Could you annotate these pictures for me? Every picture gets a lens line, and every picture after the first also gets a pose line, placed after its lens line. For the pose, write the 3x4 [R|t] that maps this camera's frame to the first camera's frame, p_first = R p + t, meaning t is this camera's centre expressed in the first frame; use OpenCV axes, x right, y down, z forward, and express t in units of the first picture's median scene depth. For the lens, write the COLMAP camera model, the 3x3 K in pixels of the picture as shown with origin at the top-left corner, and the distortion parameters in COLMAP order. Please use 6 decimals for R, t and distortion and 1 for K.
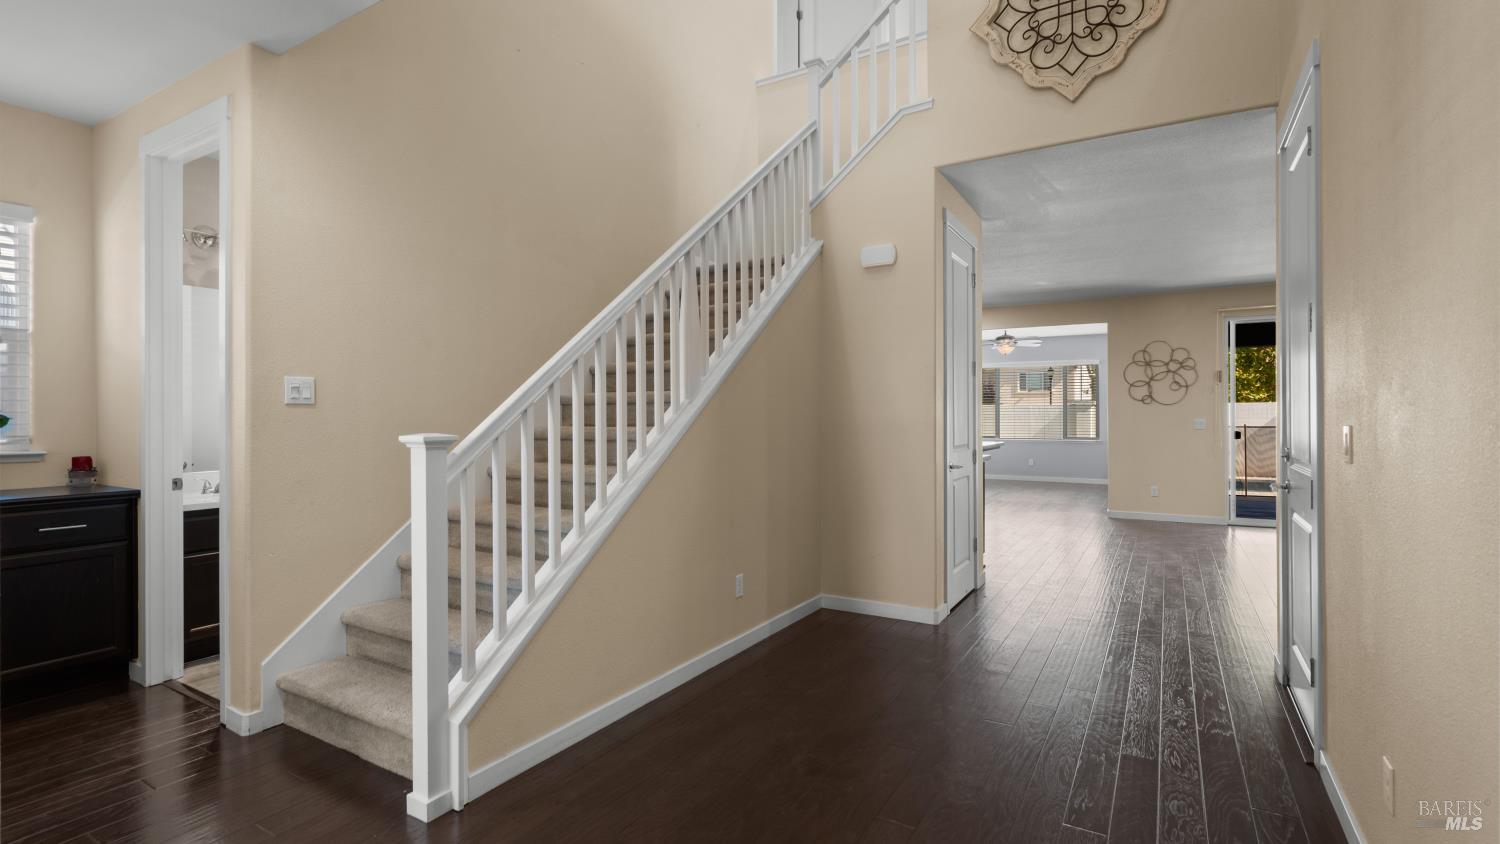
lens RADIAL K [[686.7, 0, 753.6], [0, 686.7, 413.8], [0, 0, 1]] dist [-0.021692, 0.000875]
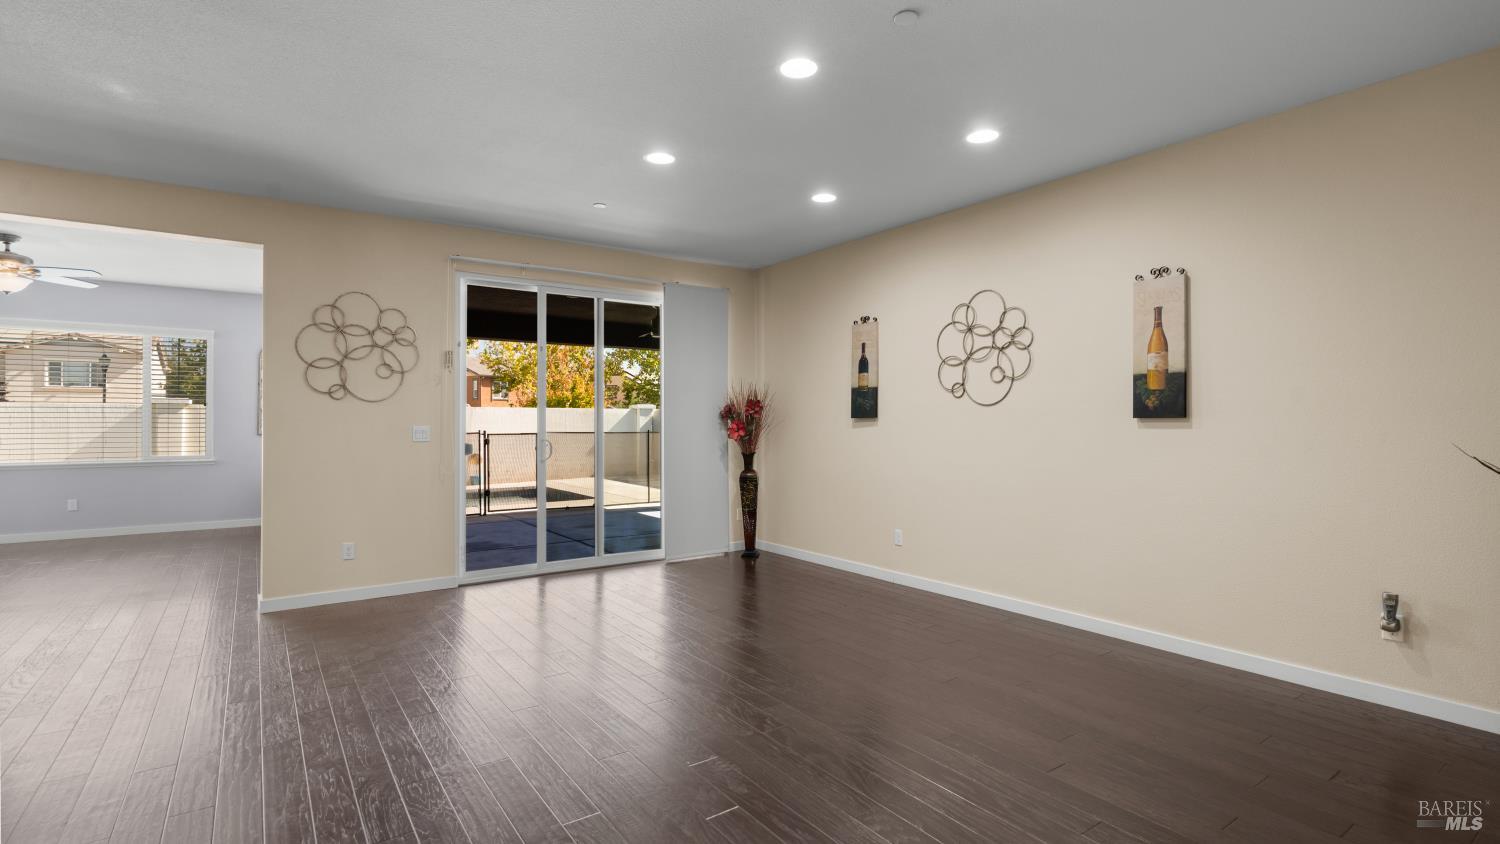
lens RADIAL K [[686.7, 0, 752.2], [0, 686.7, 416.2], [0, 0, 1]] dist [-0.021692, 0.000875]
pose [[0.381829, 0.006057, 0.924213, 0.186055], [-0.002437, 0.999982, -0.005546, 0.001659], [-0.924230, -0.000135, 0.381836, 0.468068]]
